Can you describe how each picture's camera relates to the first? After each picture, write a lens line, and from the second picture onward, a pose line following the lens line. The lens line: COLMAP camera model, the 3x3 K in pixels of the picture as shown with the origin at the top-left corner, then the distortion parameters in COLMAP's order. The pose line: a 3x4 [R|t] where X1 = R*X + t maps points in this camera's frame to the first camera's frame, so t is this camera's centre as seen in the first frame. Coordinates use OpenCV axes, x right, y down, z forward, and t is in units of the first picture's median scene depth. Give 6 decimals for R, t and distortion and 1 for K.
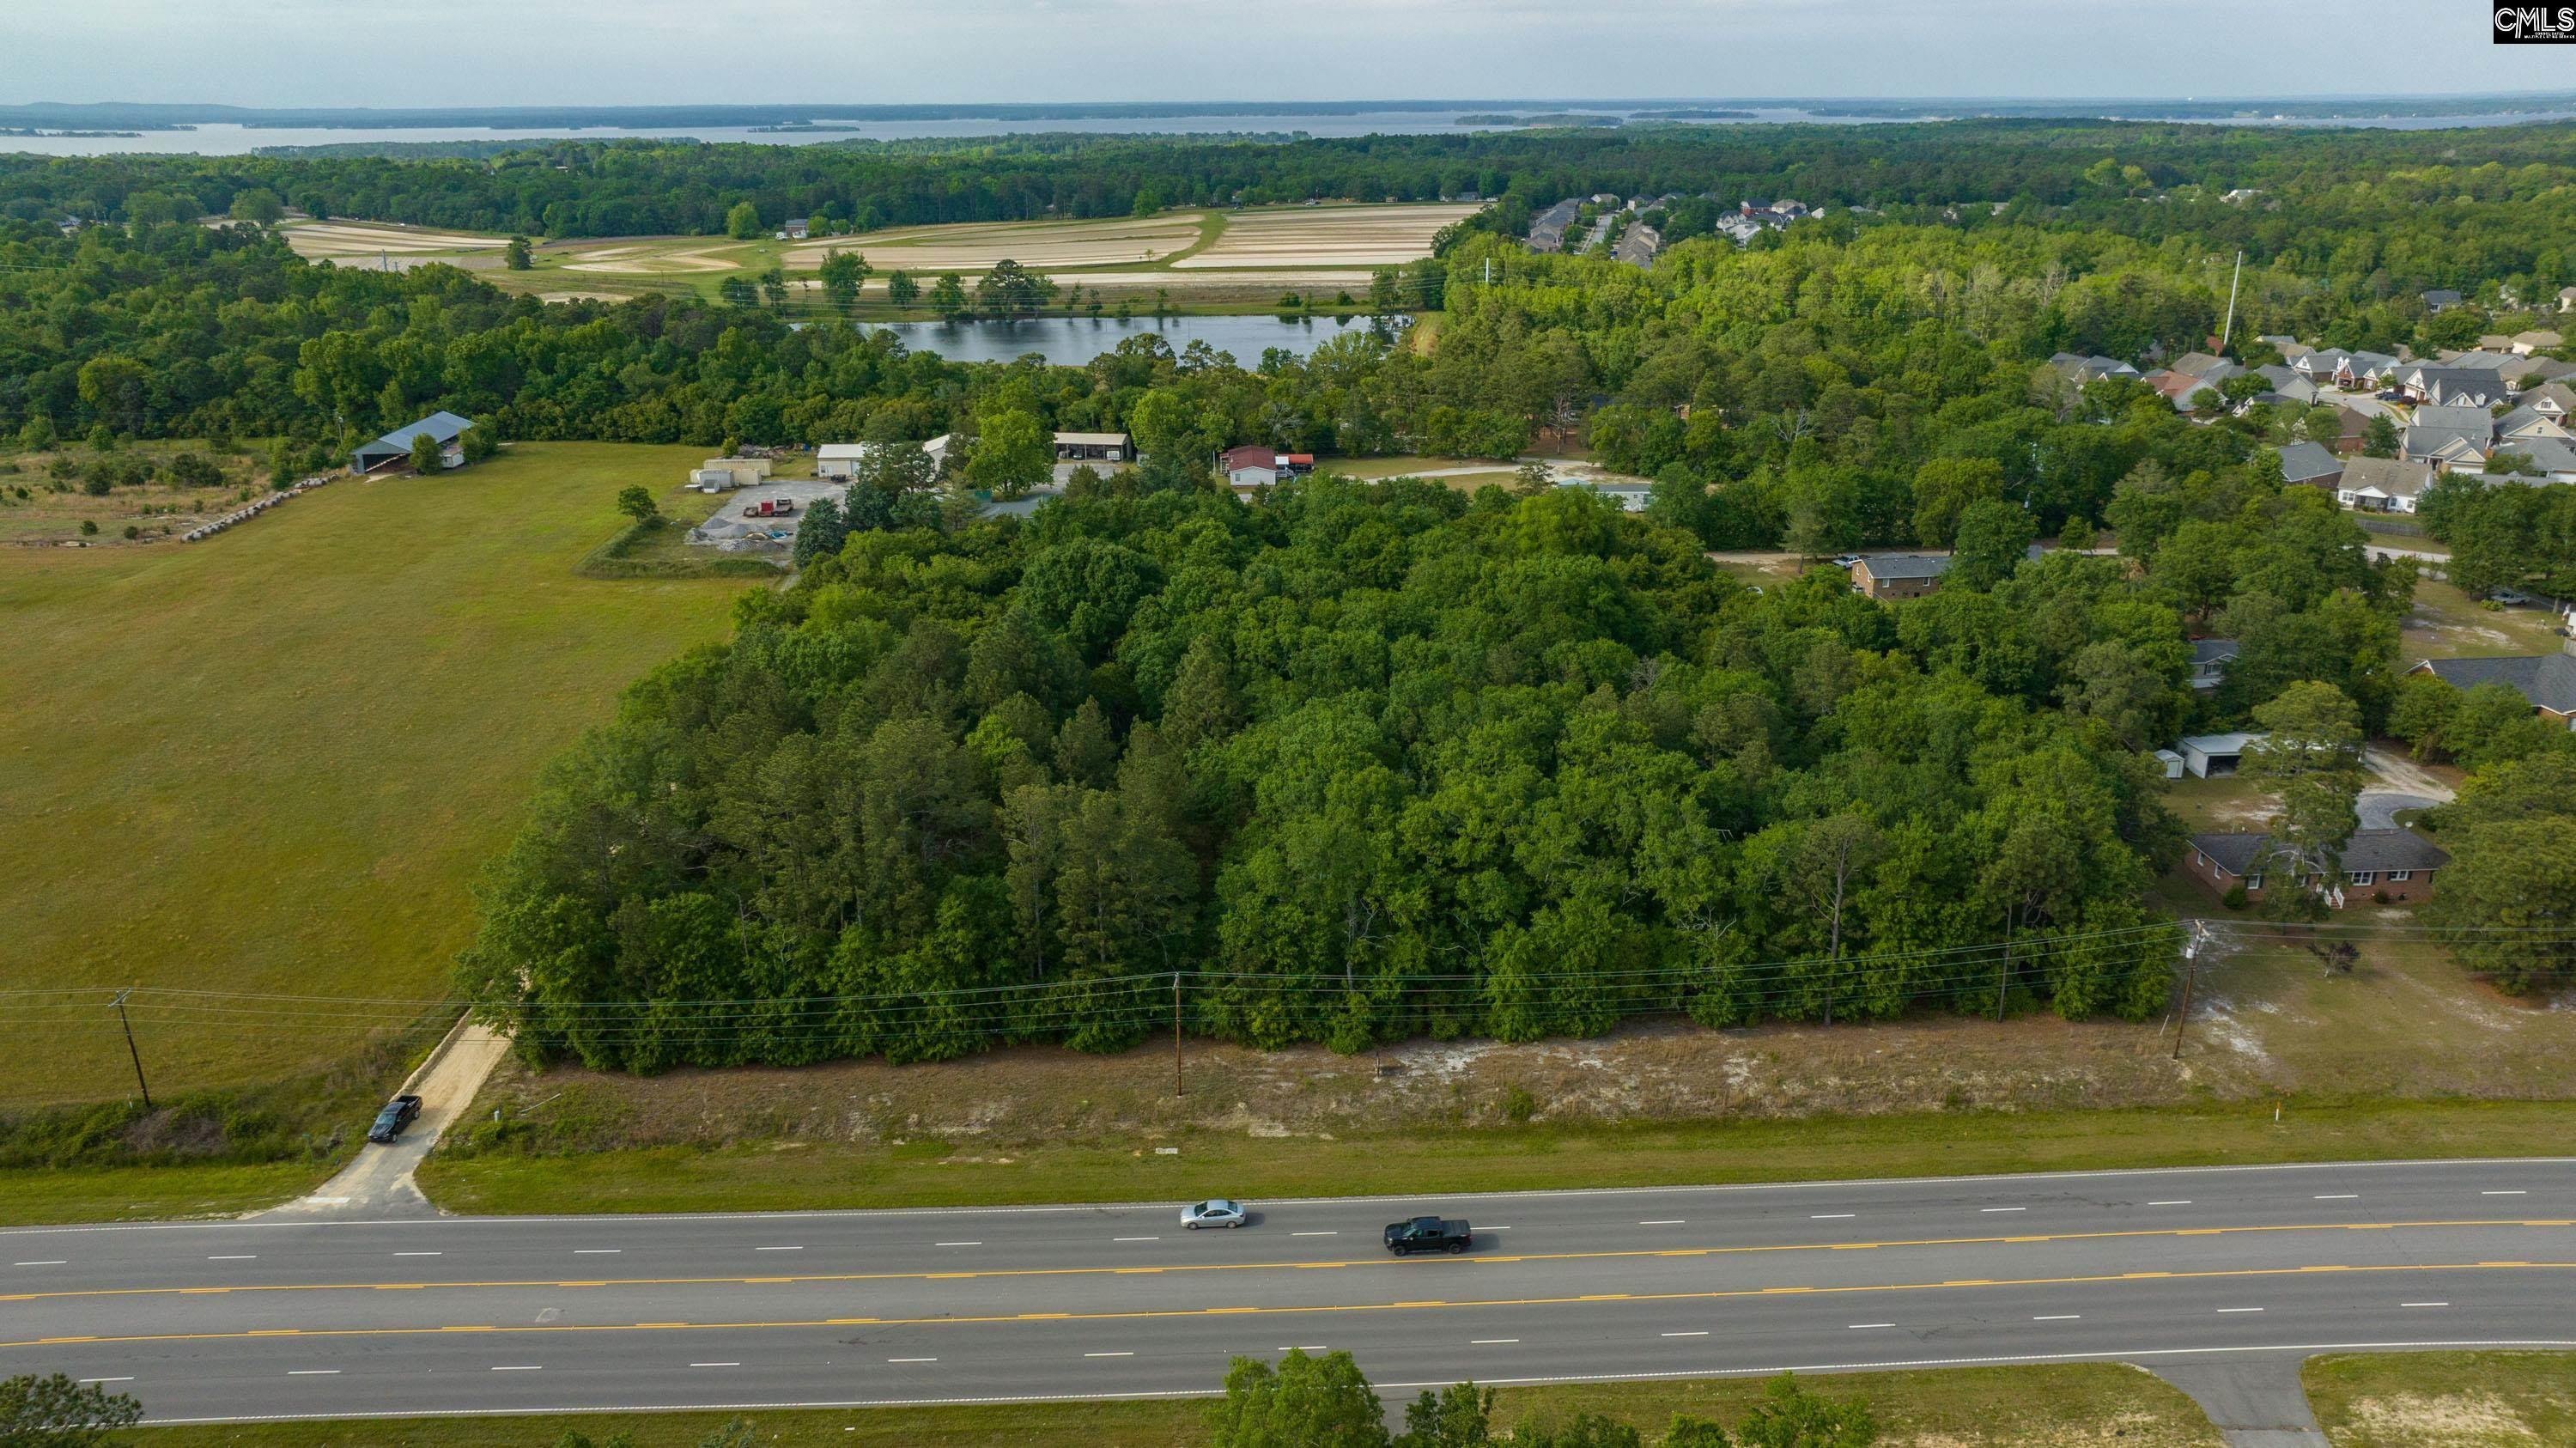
lens RADIAL K [[1802.3, 0, 1288.0], [0, 1802.3, 724.0], [0, 0, 1]] dist [-0.016642, -0.002637]
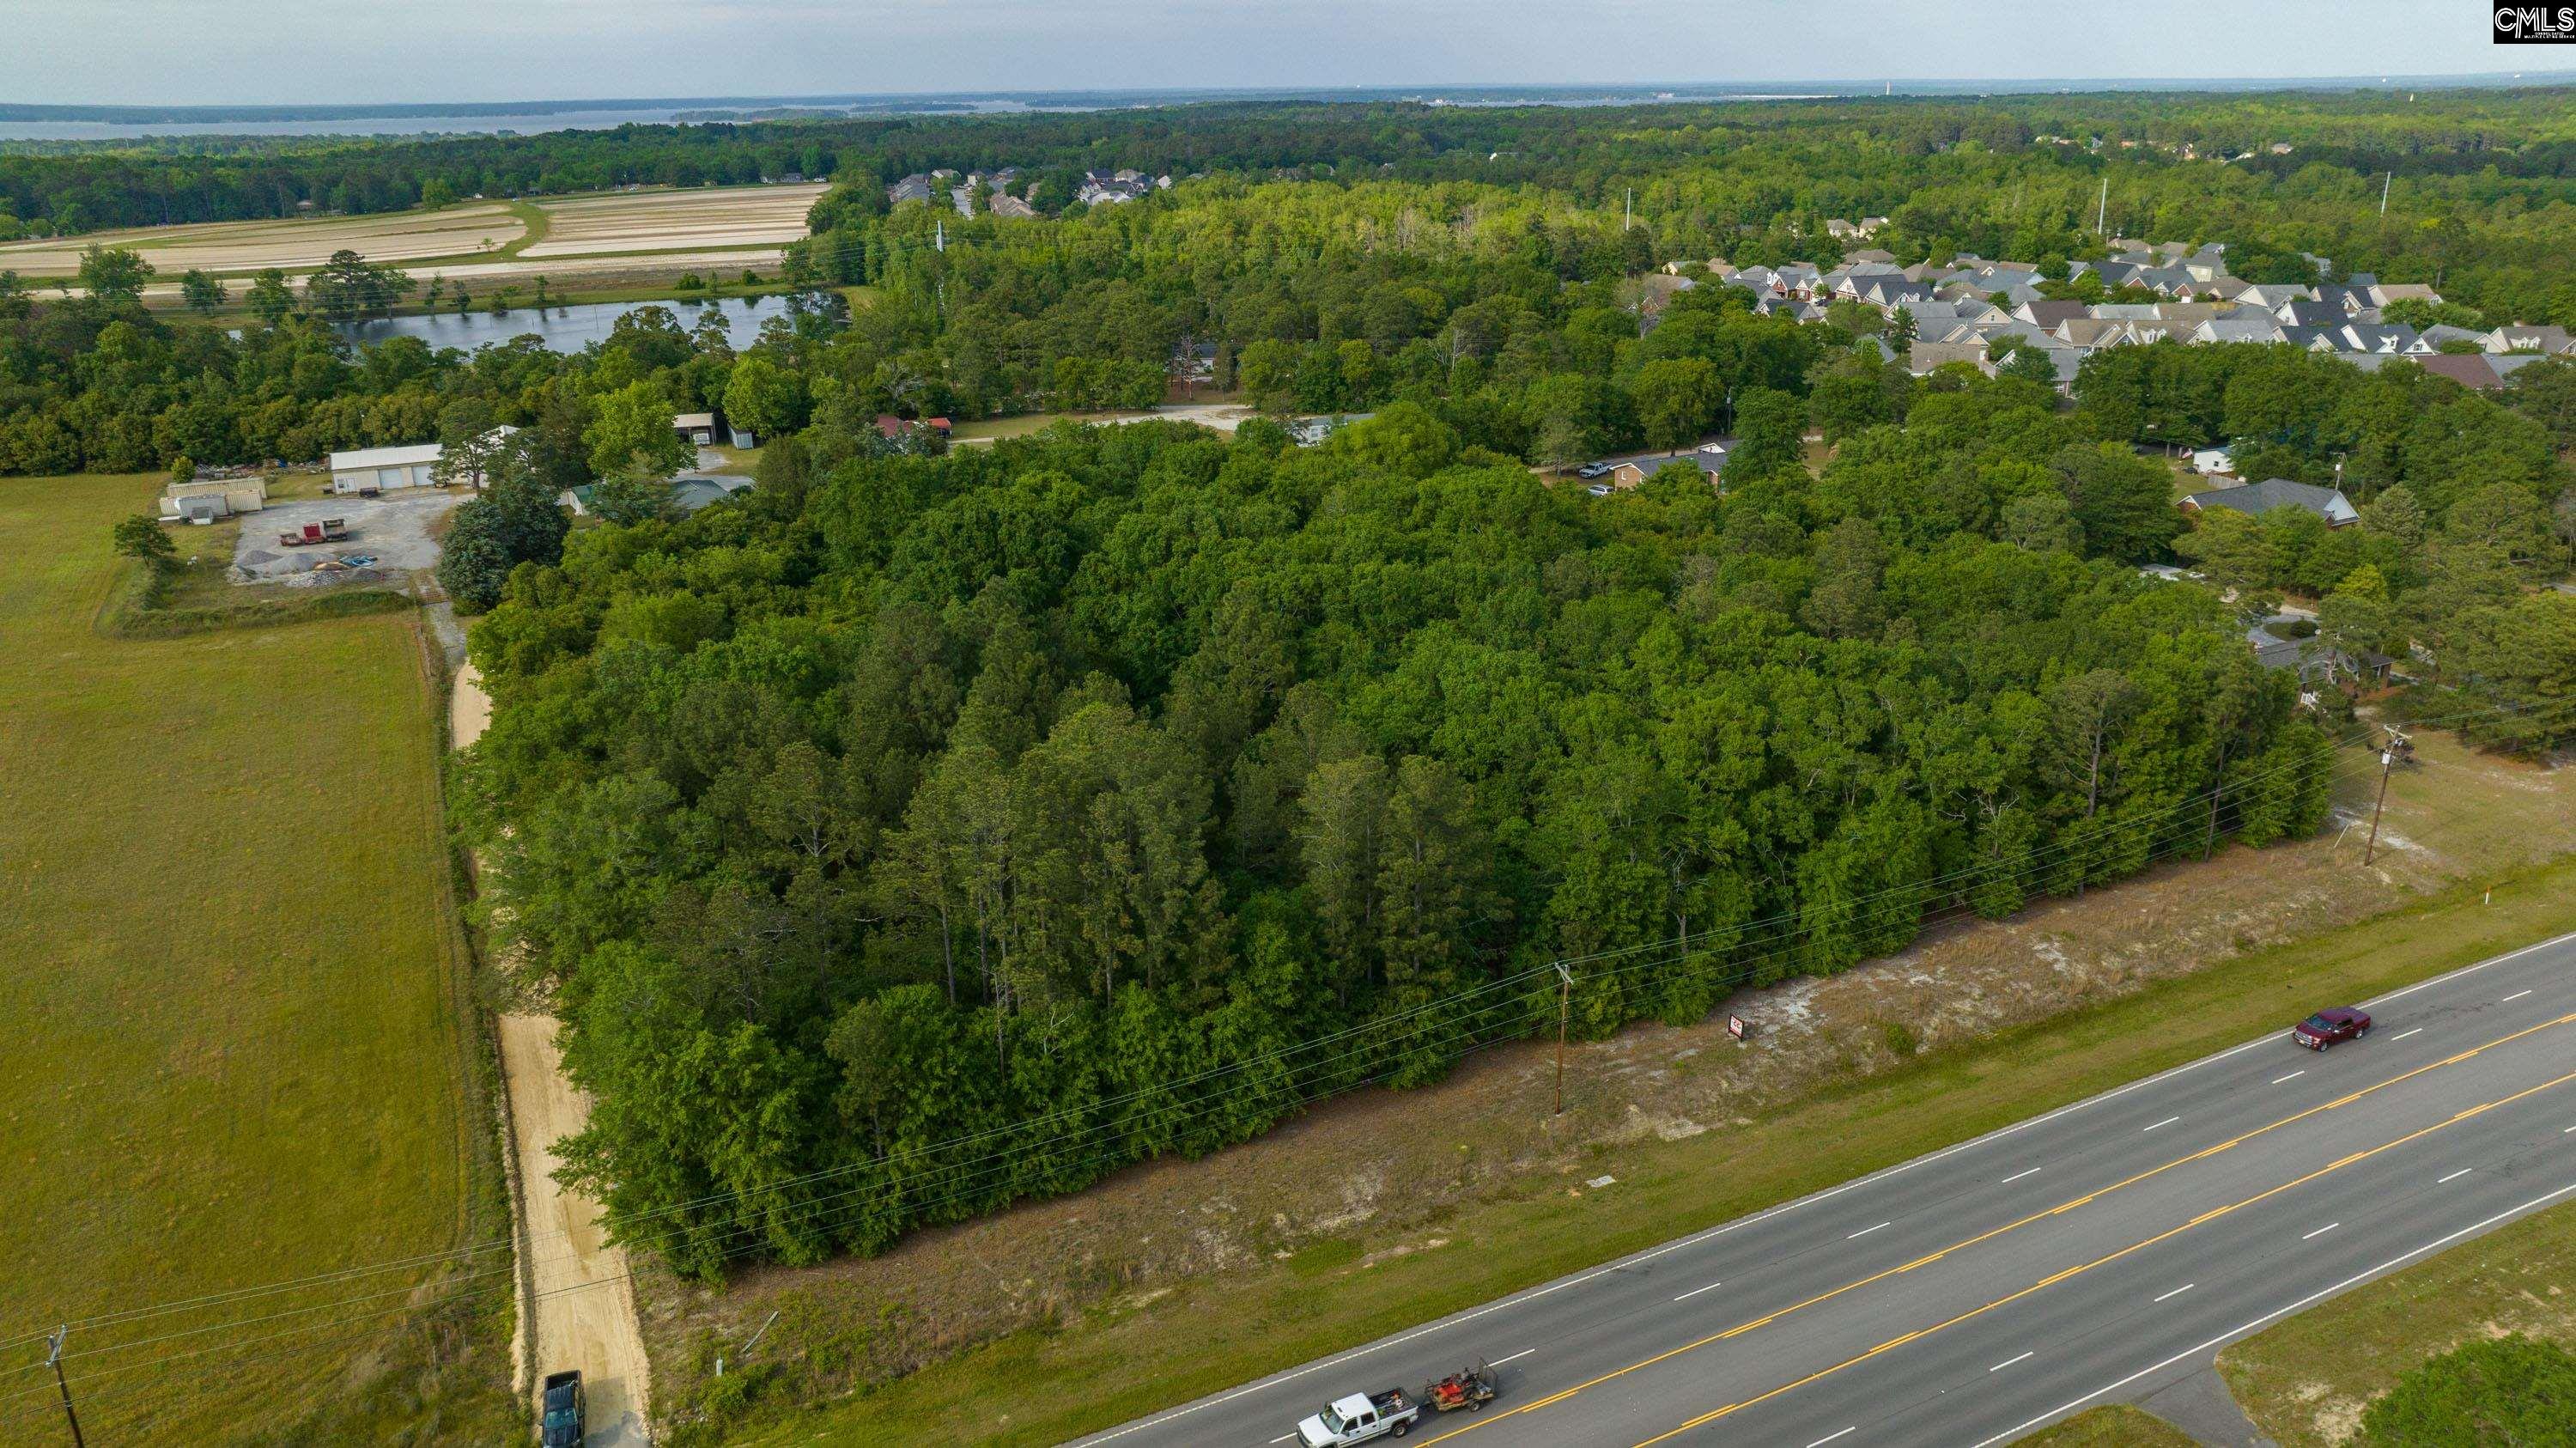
lens RADIAL K [[1802.3, 0, 1288.0], [0, 1802.3, 724.0], [0, 0, 1]] dist [-0.016642, -0.002637]
pose [[0.917251, -0.138446, 0.373475, -0.378876], [0.137520, 0.990067, 0.029265, -0.006581], [-0.373817, 0.024517, 0.927179, 0.243697]]
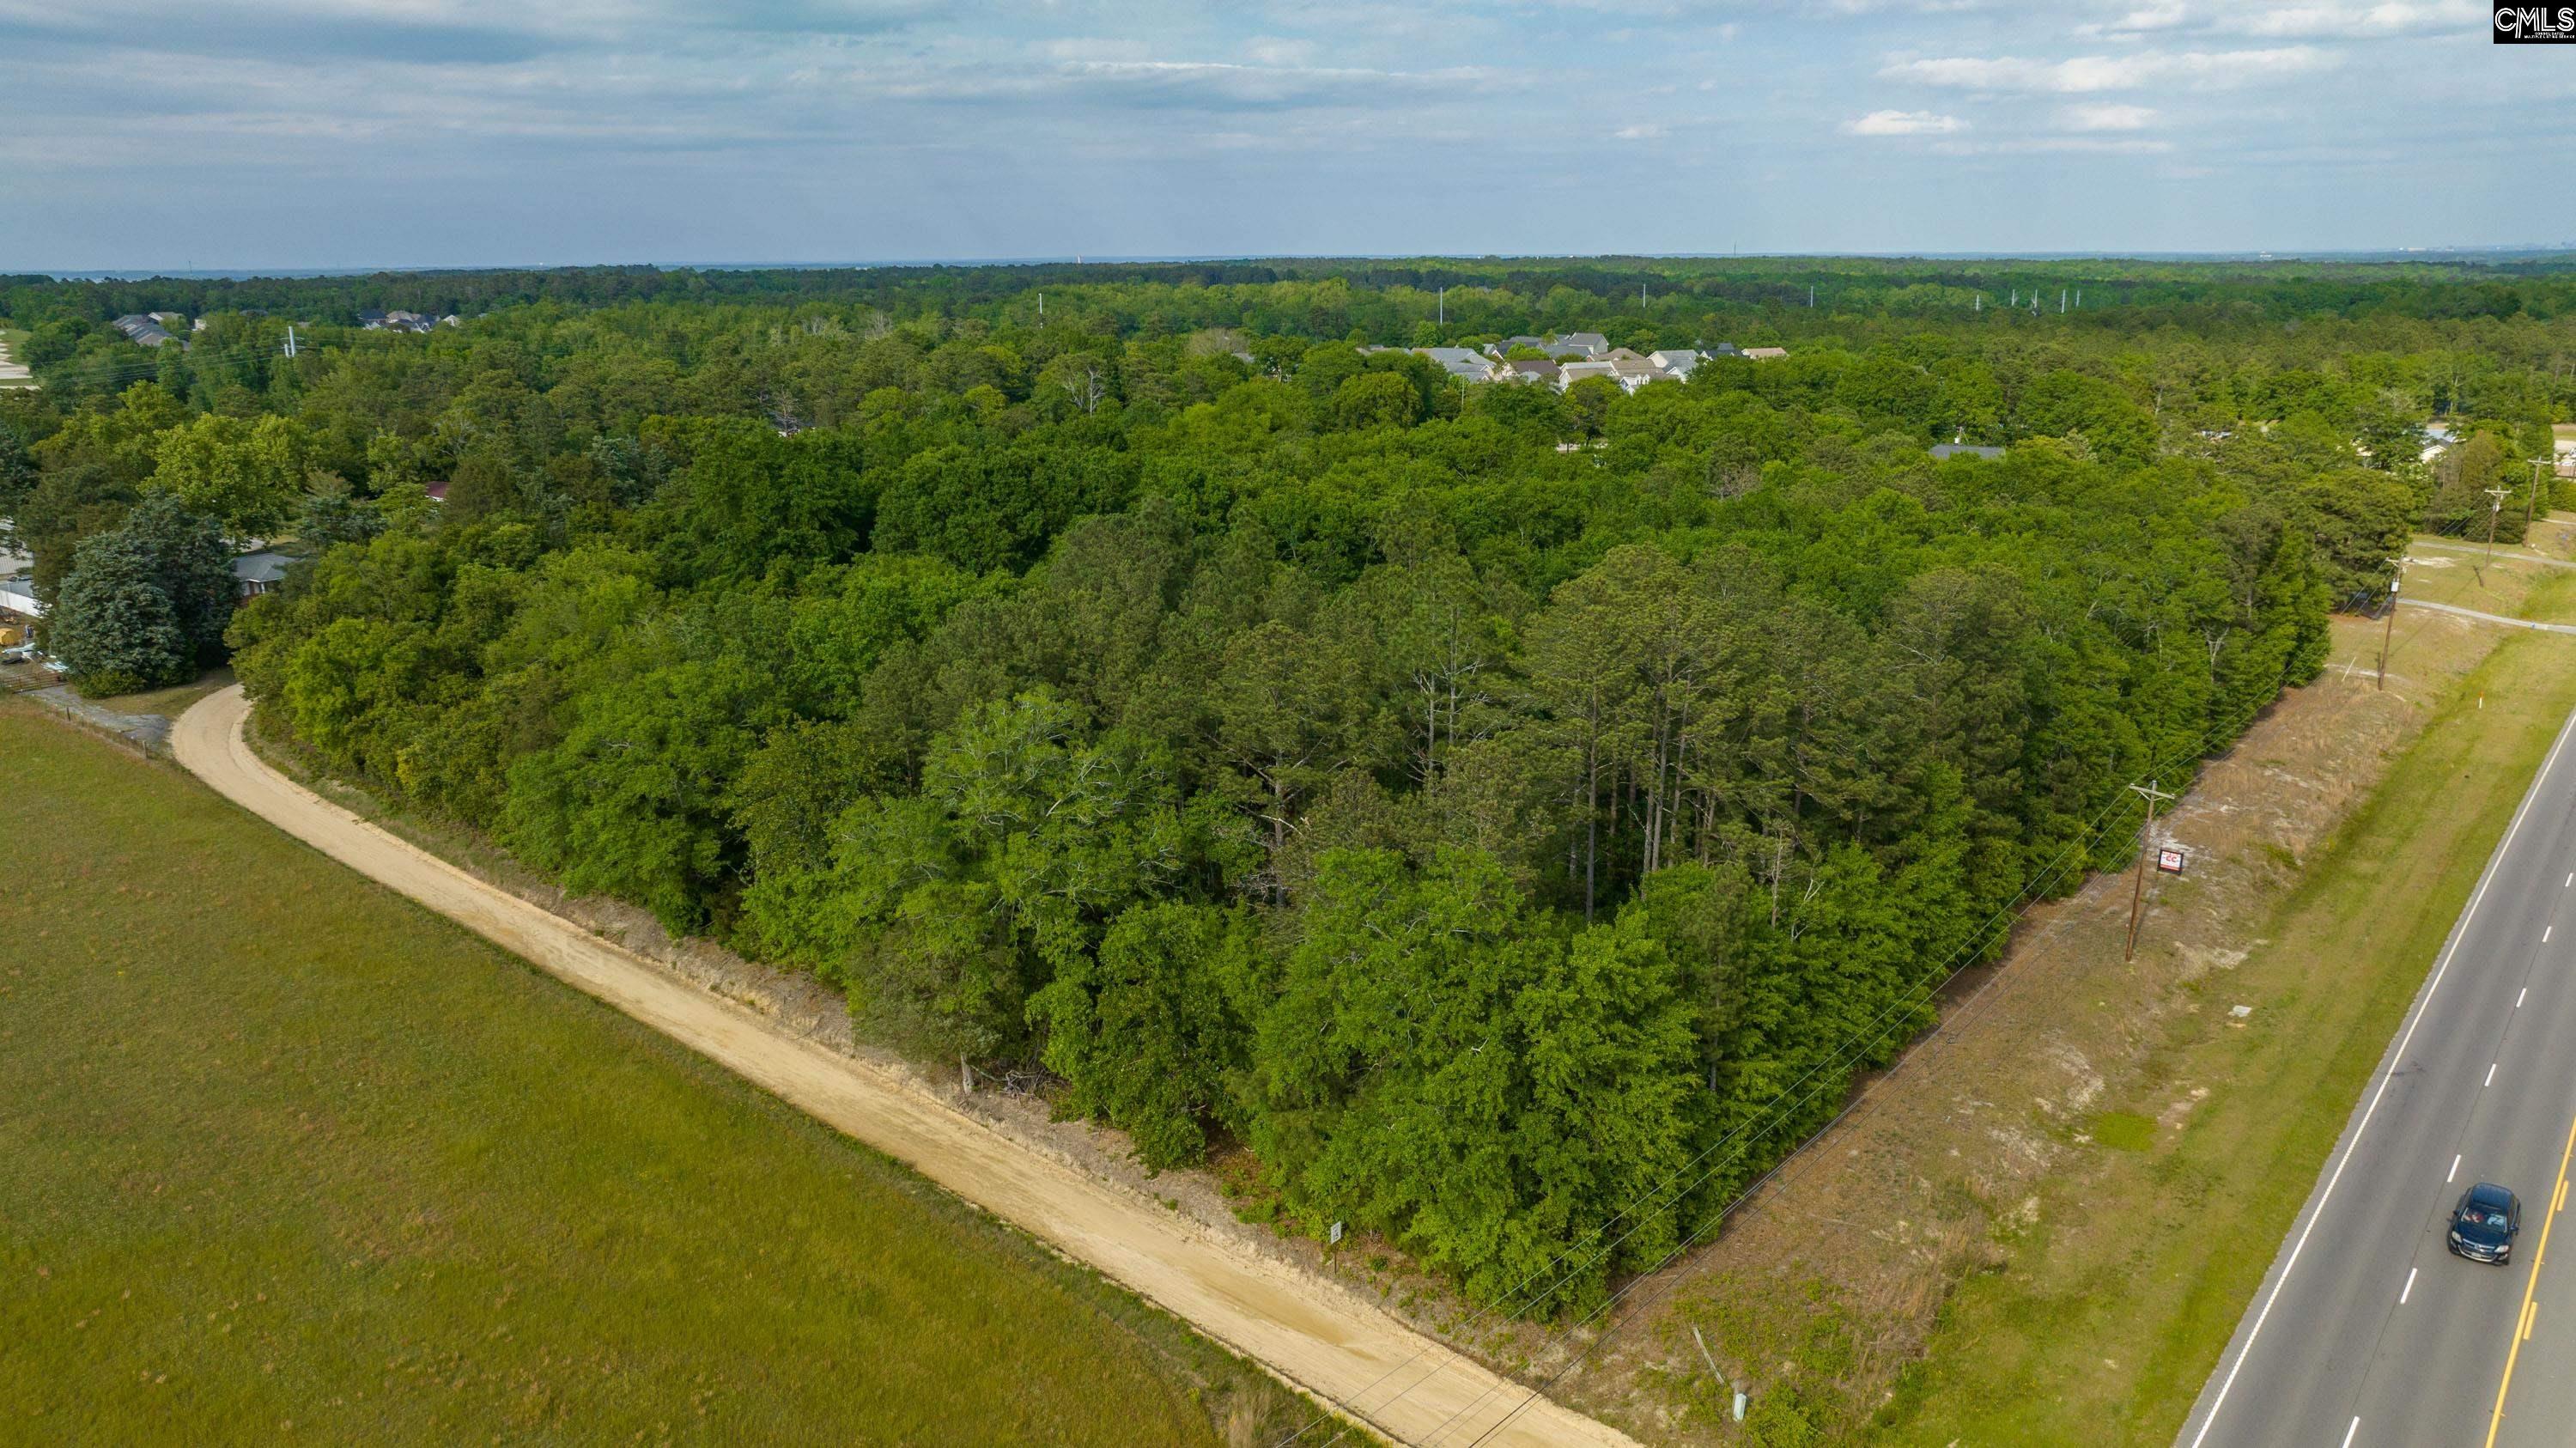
lens RADIAL K [[1813.8, 0, 1293.8], [0, 1813.8, 717.0], [0, 0, 1]] dist [-0.058658, 0.074734]
pose [[0.672021, -0.184409, 0.717204, -0.659680], [0.248374, 0.968527, 0.016303, 0.014098], [-0.697638, 0.167179, 0.696673, 0.602323]]
